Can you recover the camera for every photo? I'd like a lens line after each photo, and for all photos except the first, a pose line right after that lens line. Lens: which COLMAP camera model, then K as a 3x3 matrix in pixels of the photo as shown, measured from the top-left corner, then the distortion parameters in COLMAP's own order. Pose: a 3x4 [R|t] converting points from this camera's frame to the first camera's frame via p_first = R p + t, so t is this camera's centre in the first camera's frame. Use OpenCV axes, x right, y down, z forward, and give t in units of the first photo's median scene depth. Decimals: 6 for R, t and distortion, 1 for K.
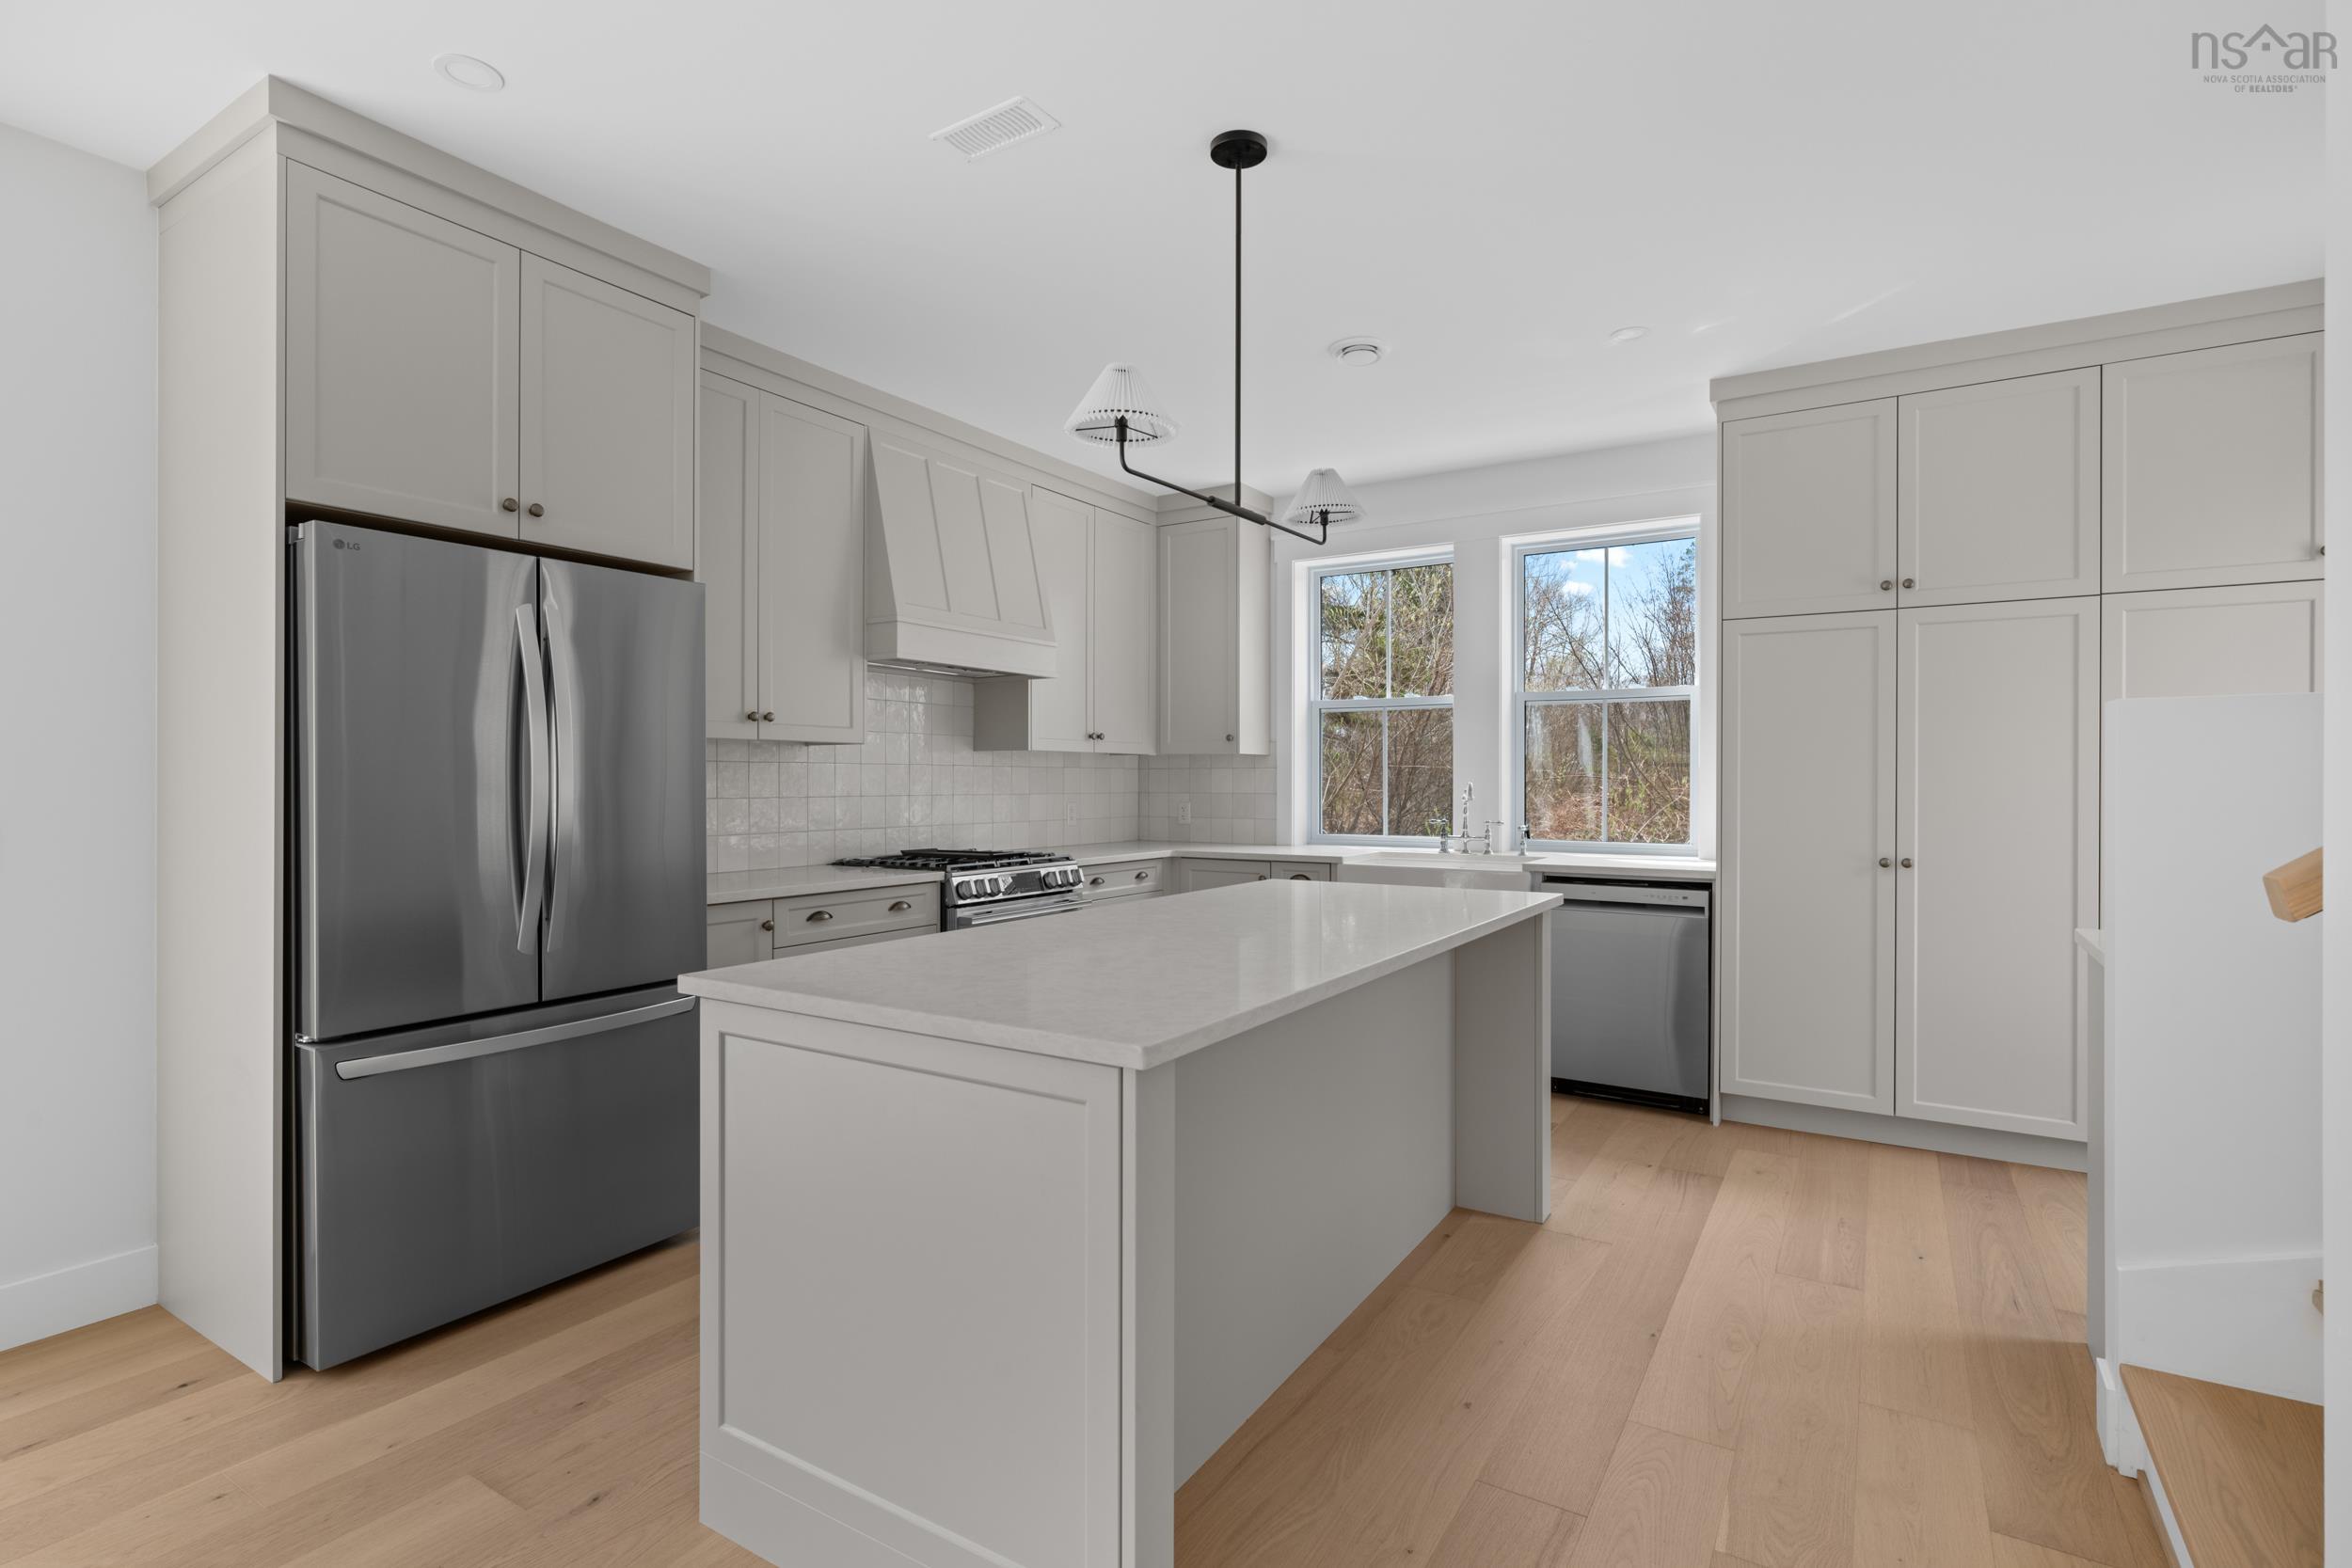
lens RADIAL K [[1125.7, 0, 1170.7], [0, 1125.7, 779.0], [0, 0, 1]] dist [-0.002317, 0.000751]
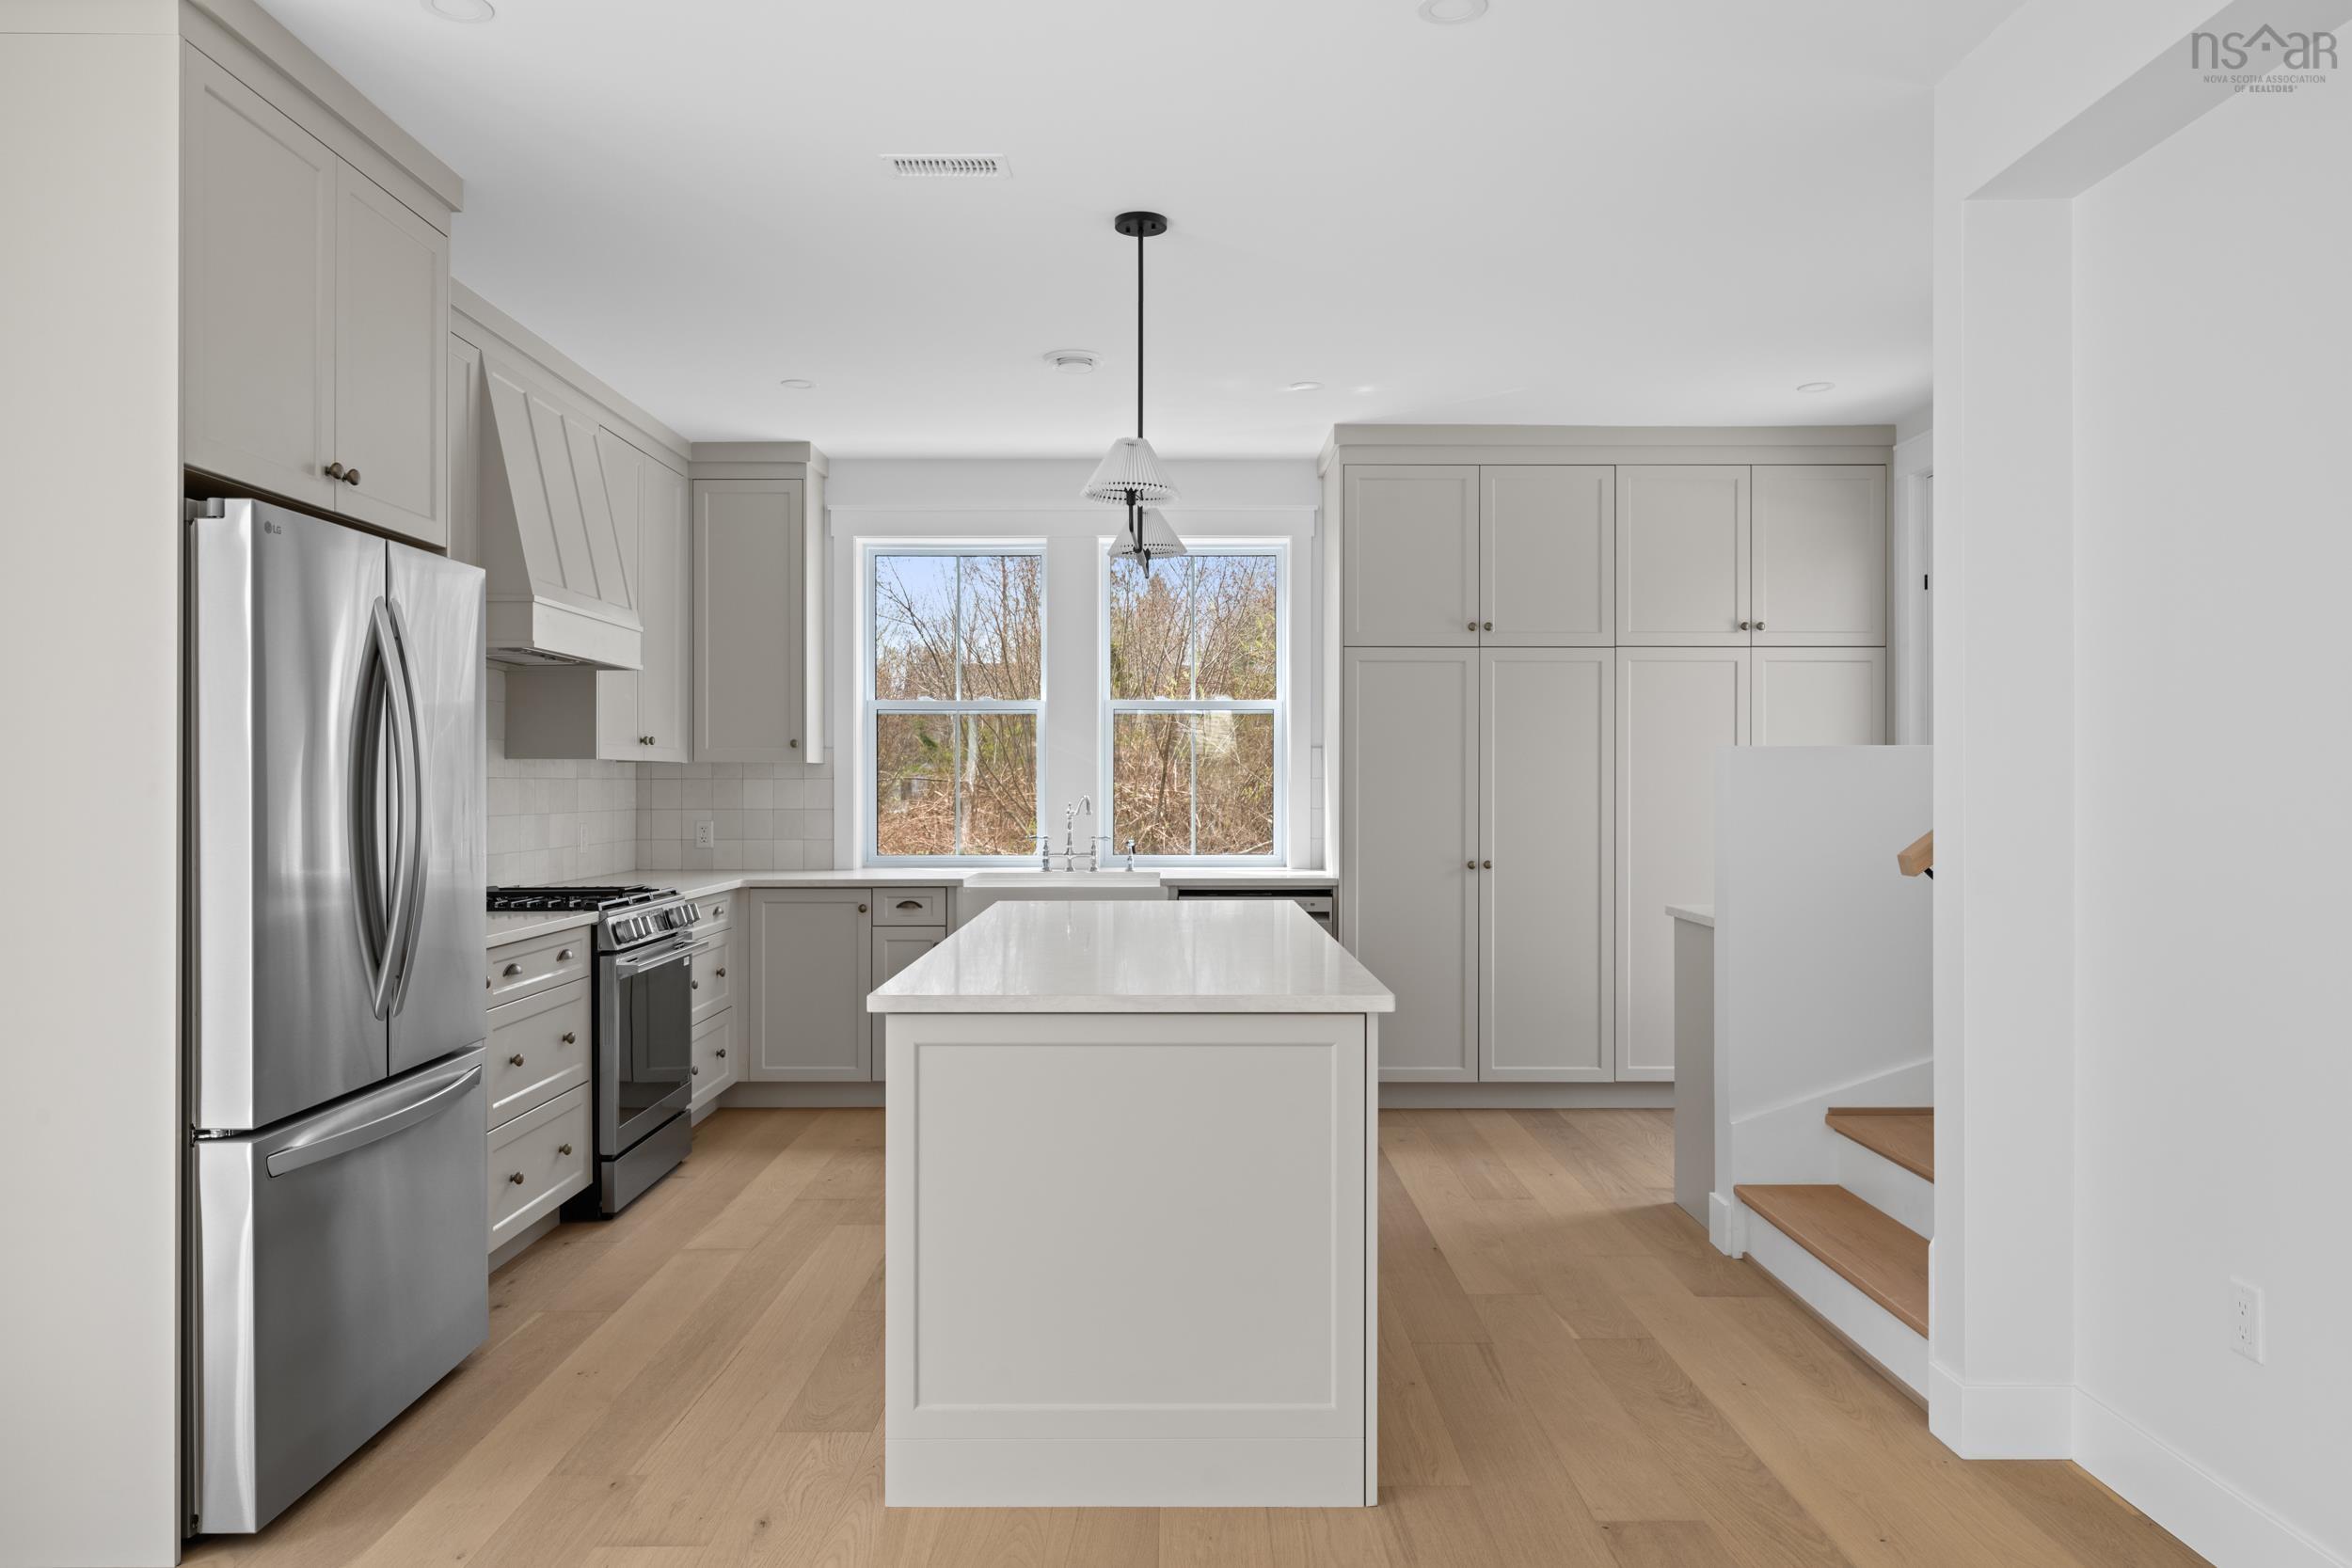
lens RADIAL K [[1567.5, 0, 1174.4], [0, 1567.5, 776.8], [0, 0, 1]] dist [0.001638, -0.007700]
pose [[0.843438, 0.000196, 0.537226, -0.493231], [0.000630, 0.999999, -0.001354, -0.014764], [-0.537226, 0.001480, 0.843437, -0.200881]]
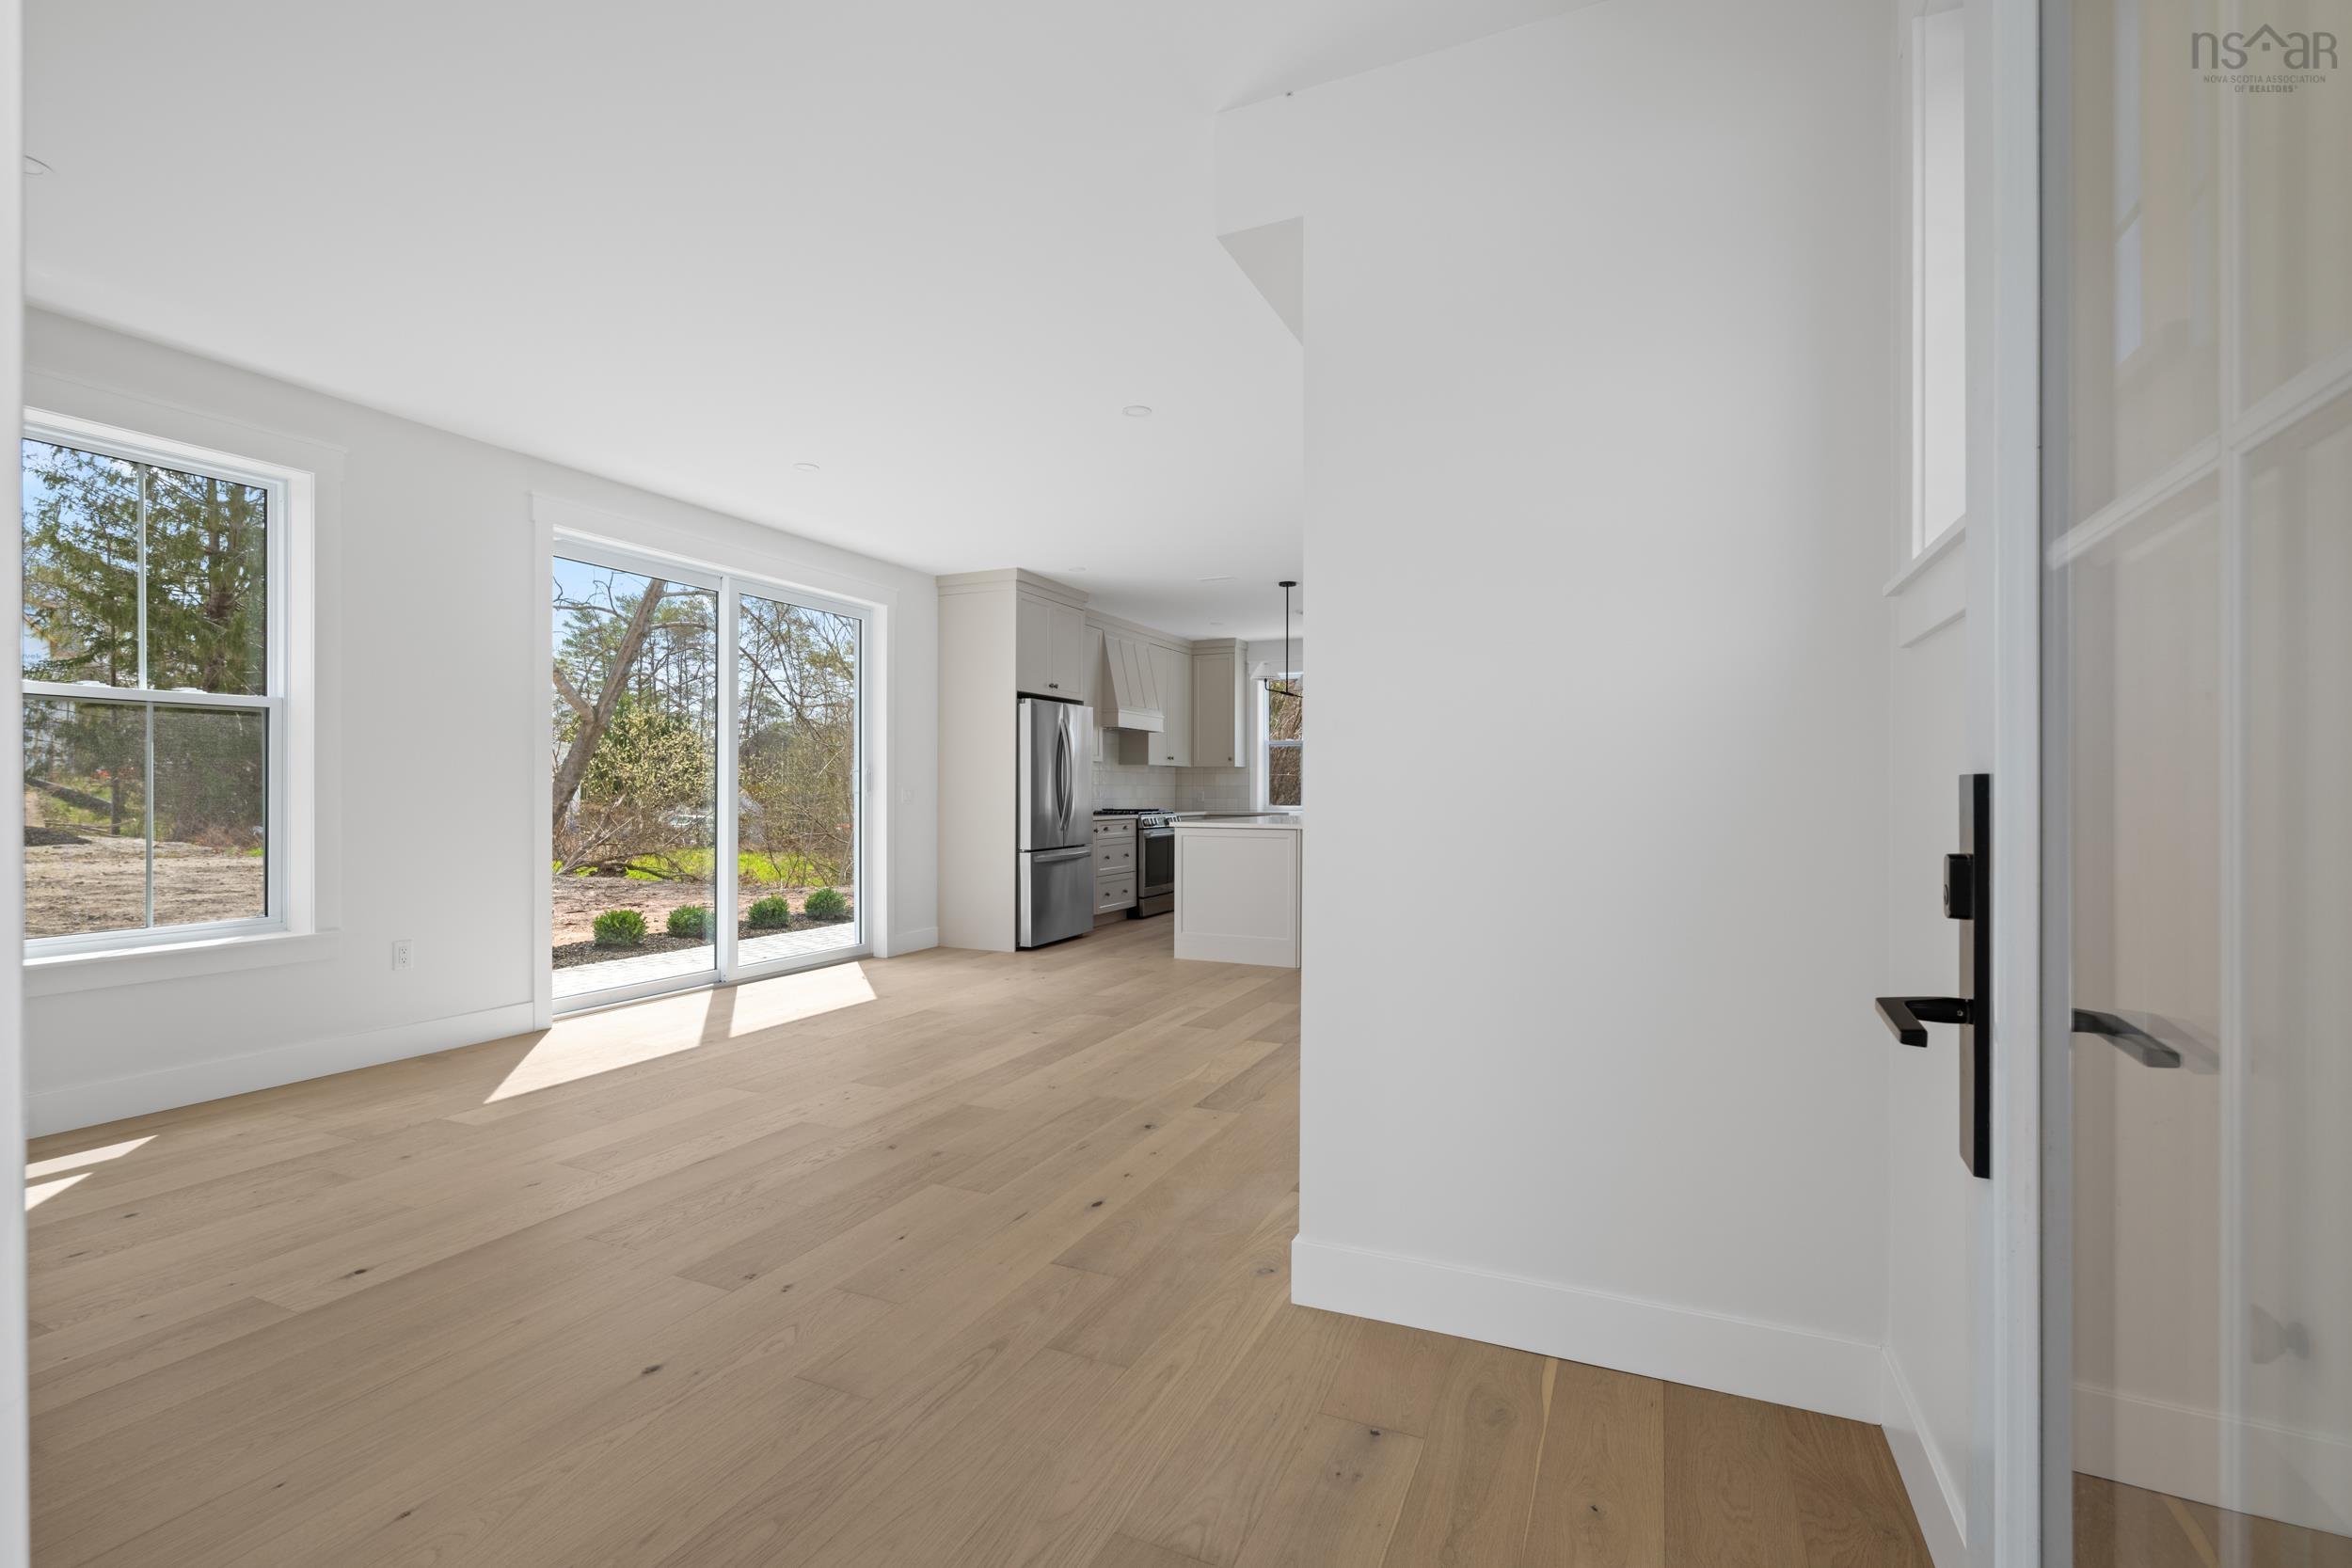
lens RADIAL K [[1057.8, 0, 1175.4], [0, 1057.8, 790.6], [0, 0, 1]] dist [0.004762, 0.001904]
pose [[0.990321, 0.000060, 0.138794, -0.471344], [-0.000235, 0.999999, 0.001247, 0.029381], [-0.138794, -0.001267, 0.990320, -1.375265]]
